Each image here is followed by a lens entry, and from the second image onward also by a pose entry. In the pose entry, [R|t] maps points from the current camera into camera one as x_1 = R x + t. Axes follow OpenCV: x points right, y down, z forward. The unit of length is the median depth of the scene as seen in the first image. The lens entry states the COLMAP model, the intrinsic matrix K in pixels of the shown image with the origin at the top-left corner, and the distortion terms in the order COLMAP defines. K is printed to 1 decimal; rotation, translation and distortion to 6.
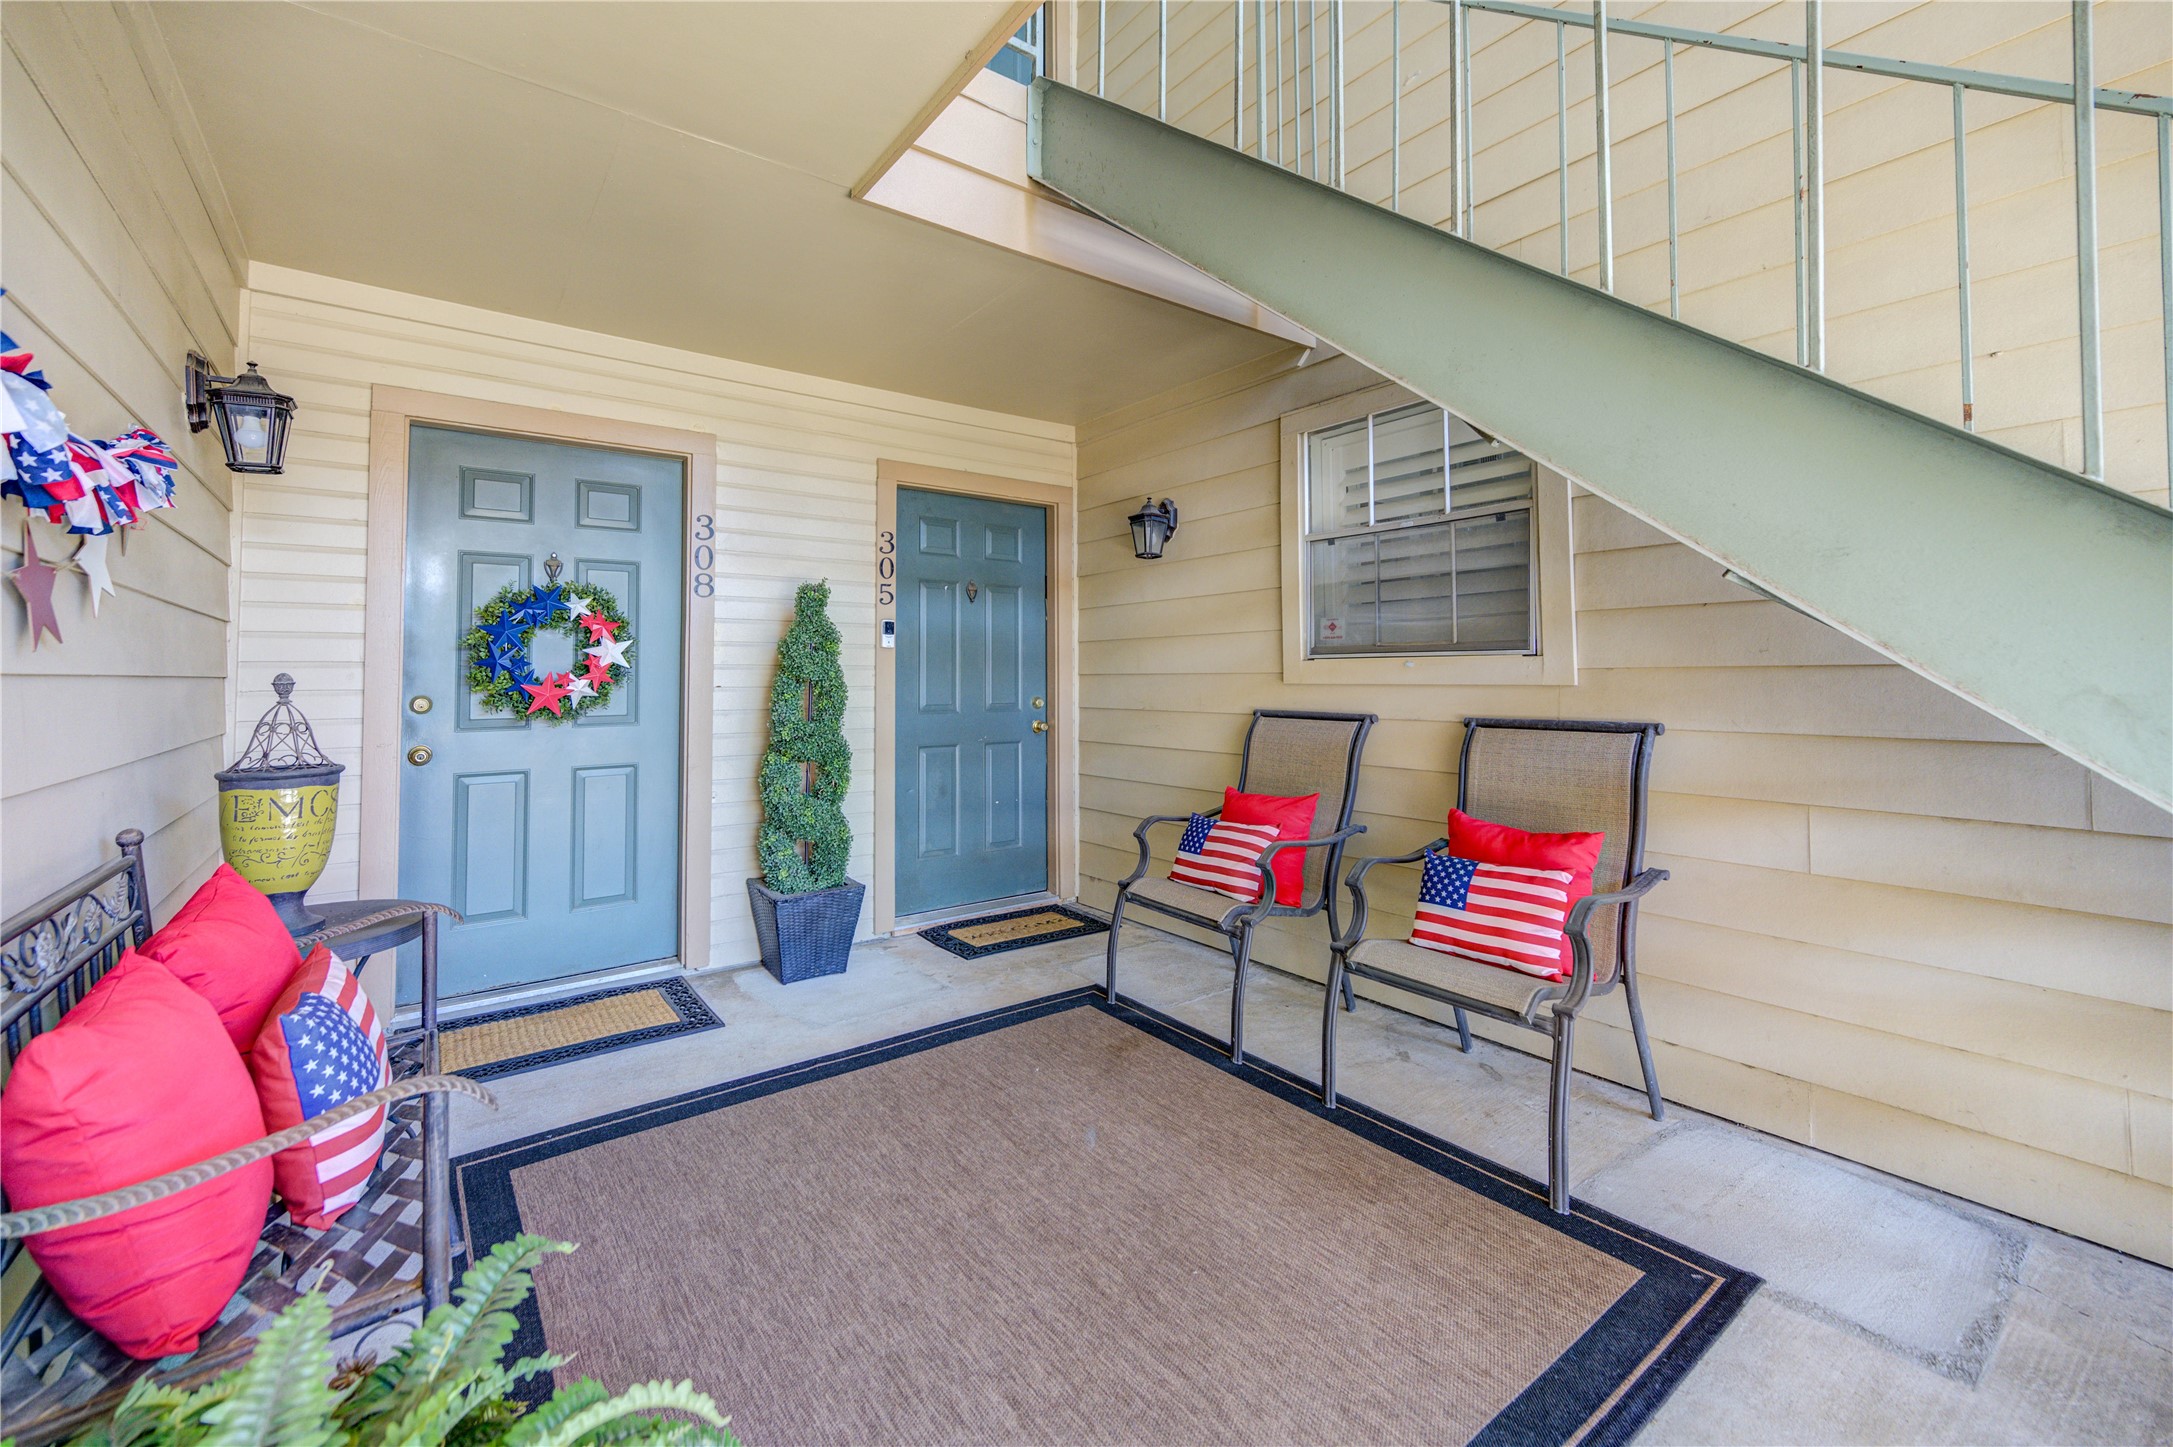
lens RADIAL K [[876.7, 0, 1082.3], [0, 876.7, 685.9], [0, 0, 1]] dist [-0.000947, -0.000210]
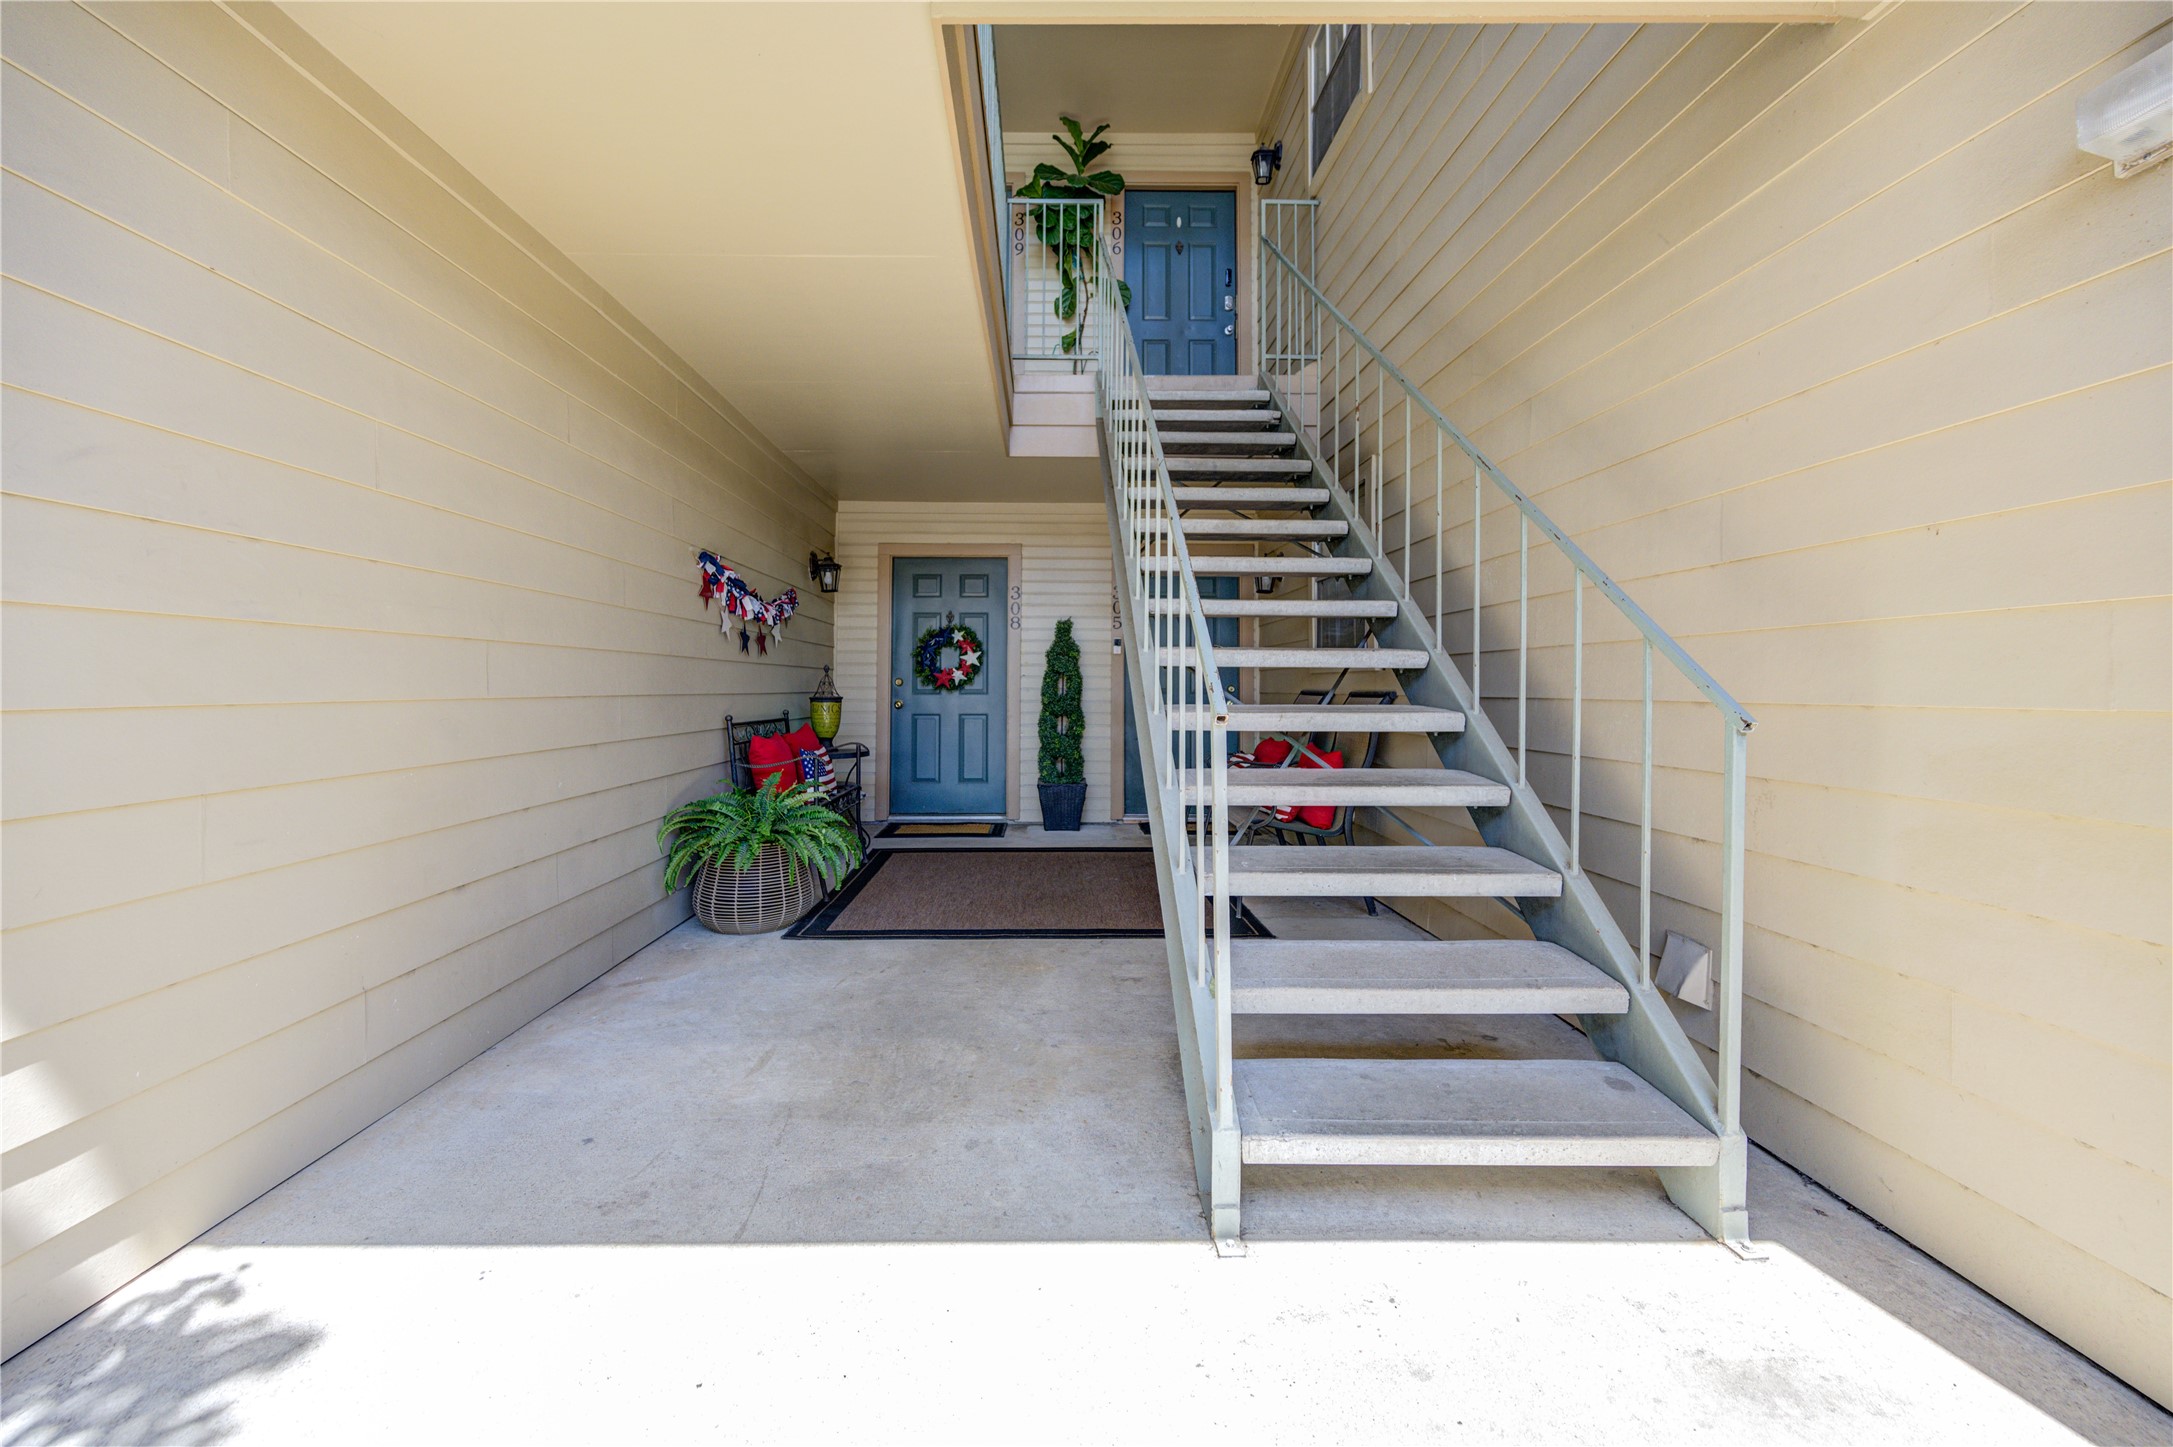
lens RADIAL K [[844.7, 0, 1090.9], [0, 844.7, 734.6], [0, 0, 1]] dist [0.001469, -0.000681]
pose [[0.835703, 0.037873, -0.547874, 0.794553], [-0.011379, 0.998599, 0.051674, 0.035479], [0.549063, -0.036950, 0.834964, -0.510533]]
